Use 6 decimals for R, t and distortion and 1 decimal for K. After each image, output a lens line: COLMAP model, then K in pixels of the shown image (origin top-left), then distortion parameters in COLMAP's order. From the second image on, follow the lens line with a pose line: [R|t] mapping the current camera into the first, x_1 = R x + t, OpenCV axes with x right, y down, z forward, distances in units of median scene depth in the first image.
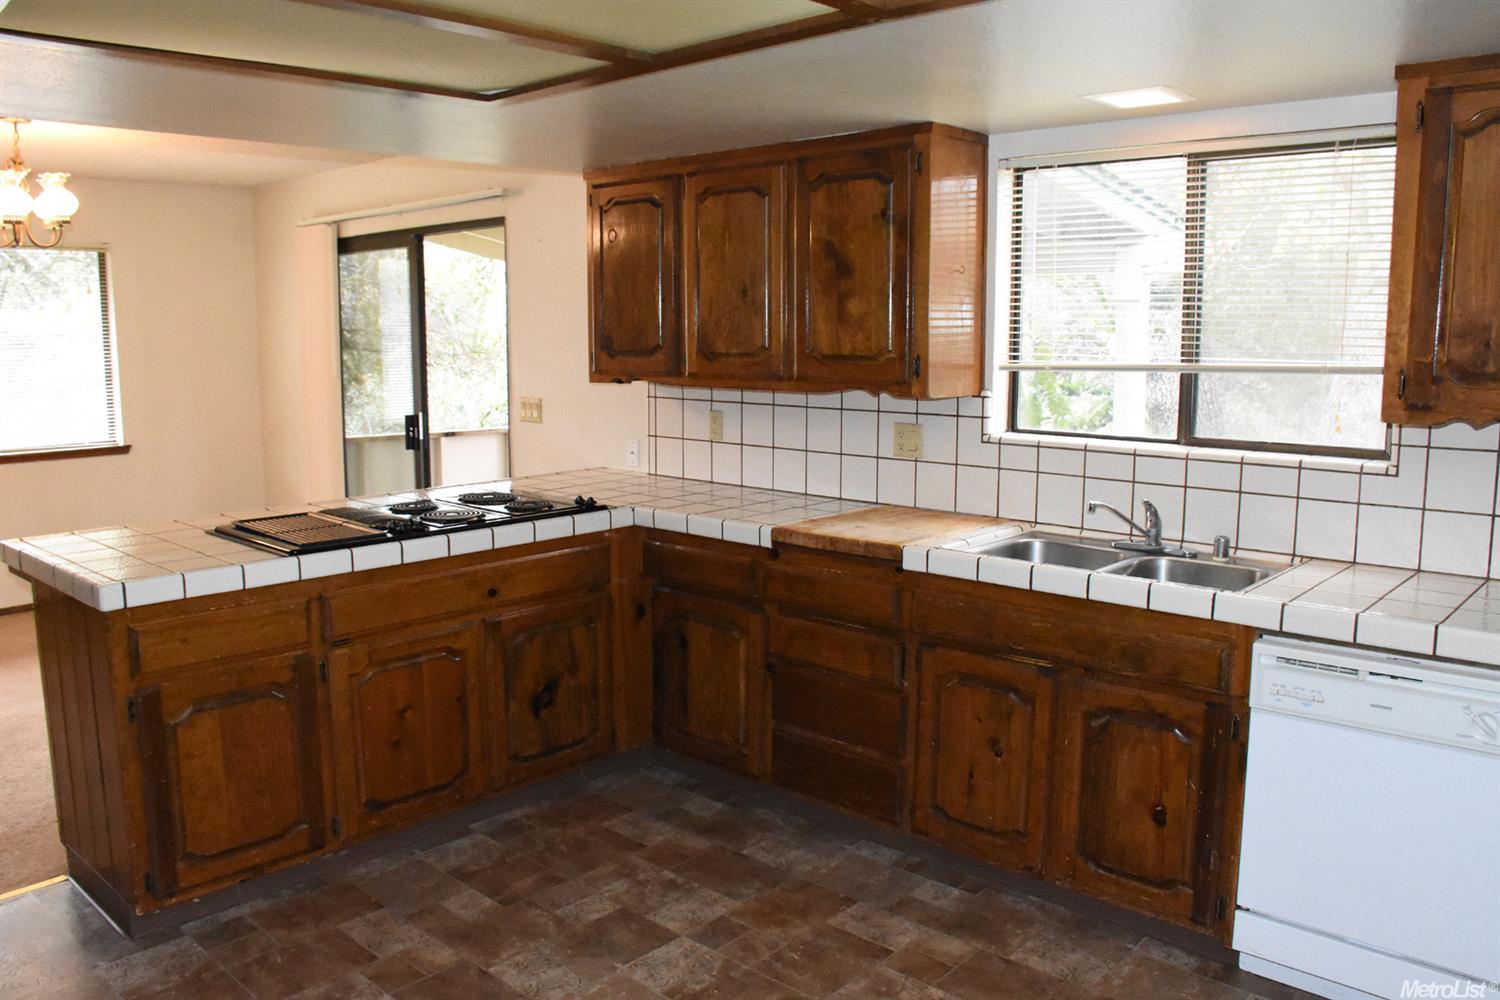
lens RADIAL K [[1167.3, 0, 707.2], [0, 1167.3, 493.5], [0, 0, 1]] dist [-0.084008, 0.000312]
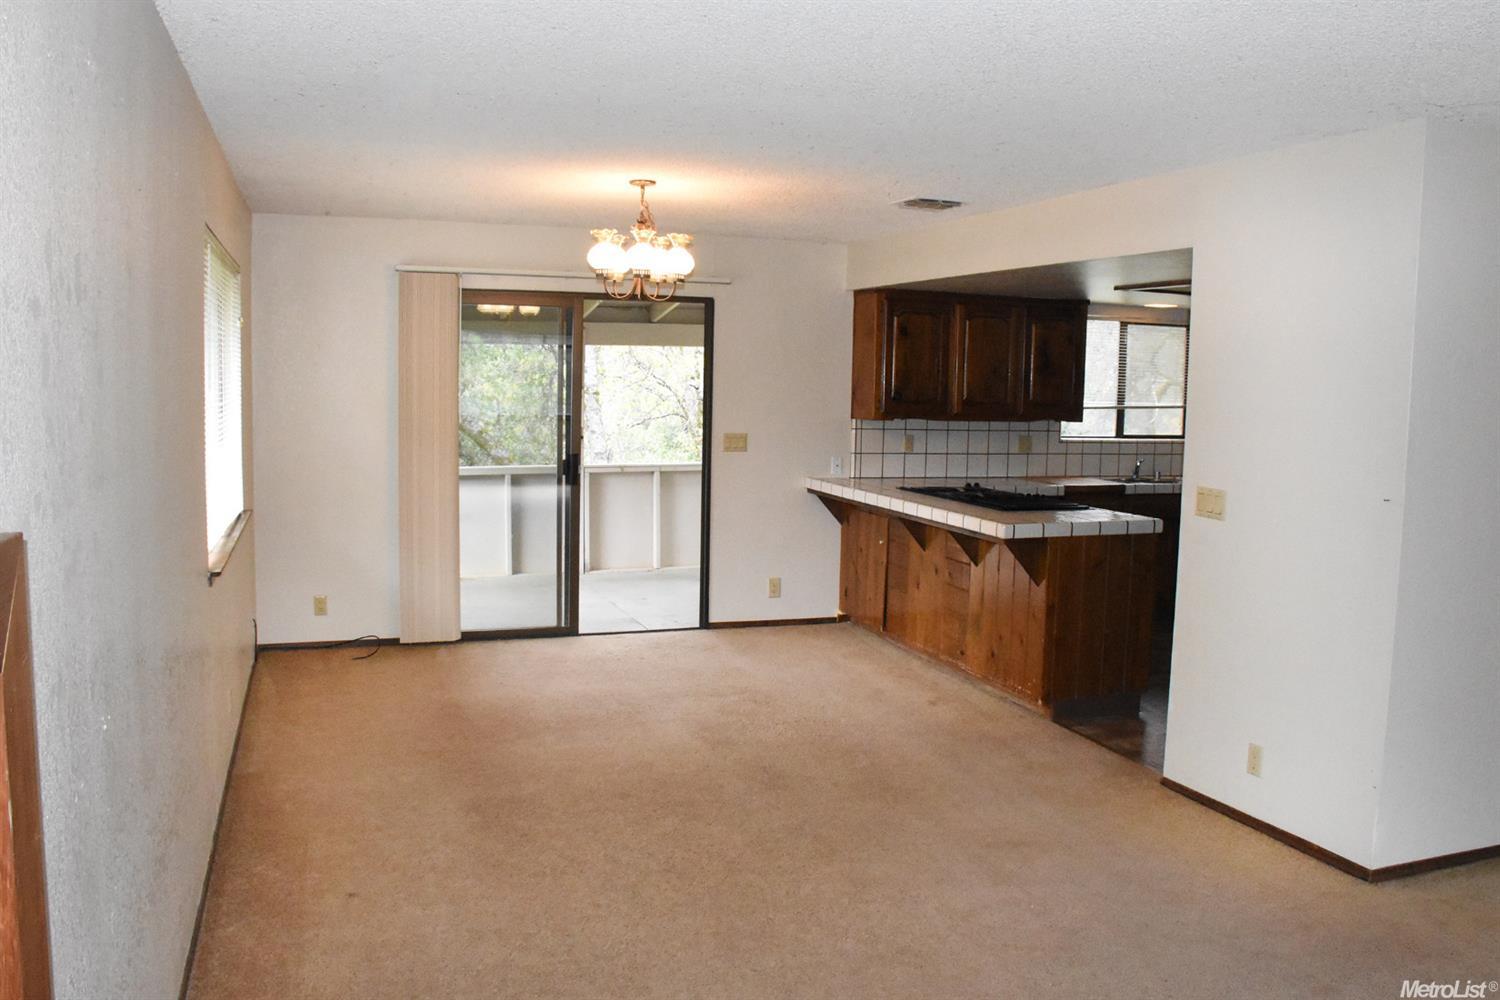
lens RADIAL K [[1167.3, 0, 707.2], [0, 1167.3, 493.5], [0, 0, 1]] dist [-0.084008, 0.000312]
pose [[0.463208, -0.075936, 0.882990, -1.865363], [0.102951, 0.994188, 0.031491, -0.080502], [-0.880249, 0.076318, 0.468334, 0.544547]]
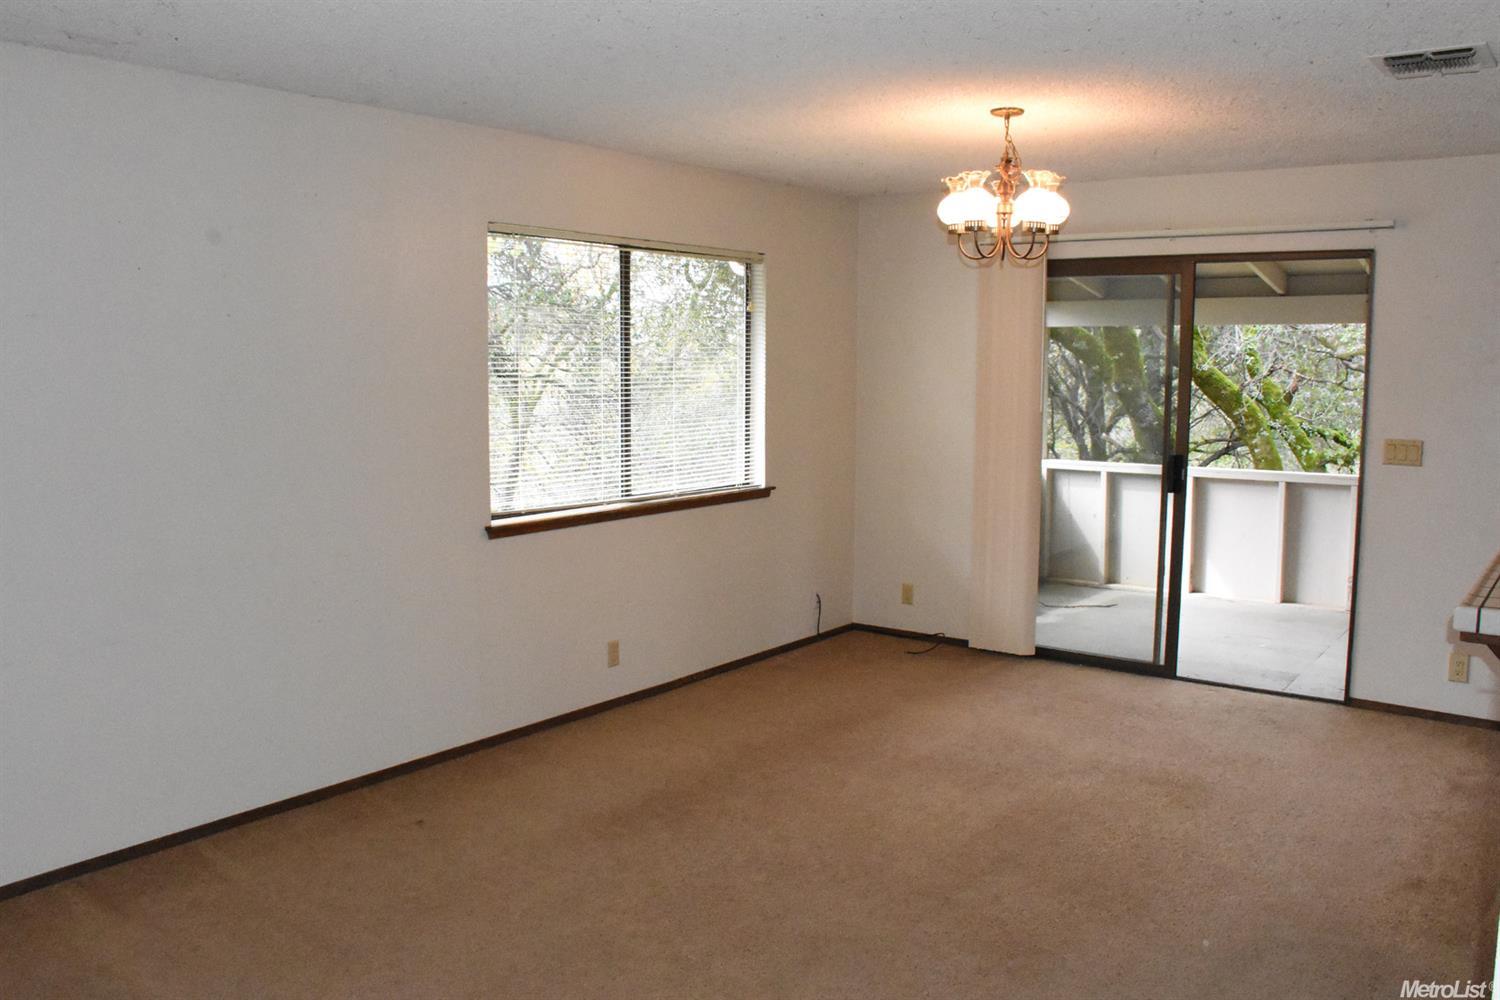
lens RADIAL K [[1167.3, 0, 707.2], [0, 1167.3, 493.5], [0, 0, 1]] dist [-0.084008, 0.000312]
pose [[0.992413, -0.008082, 0.122685, -1.132785], [0.010703, 0.999728, -0.020723, -0.034848], [-0.122484, 0.021879, 0.992229, 0.210097]]
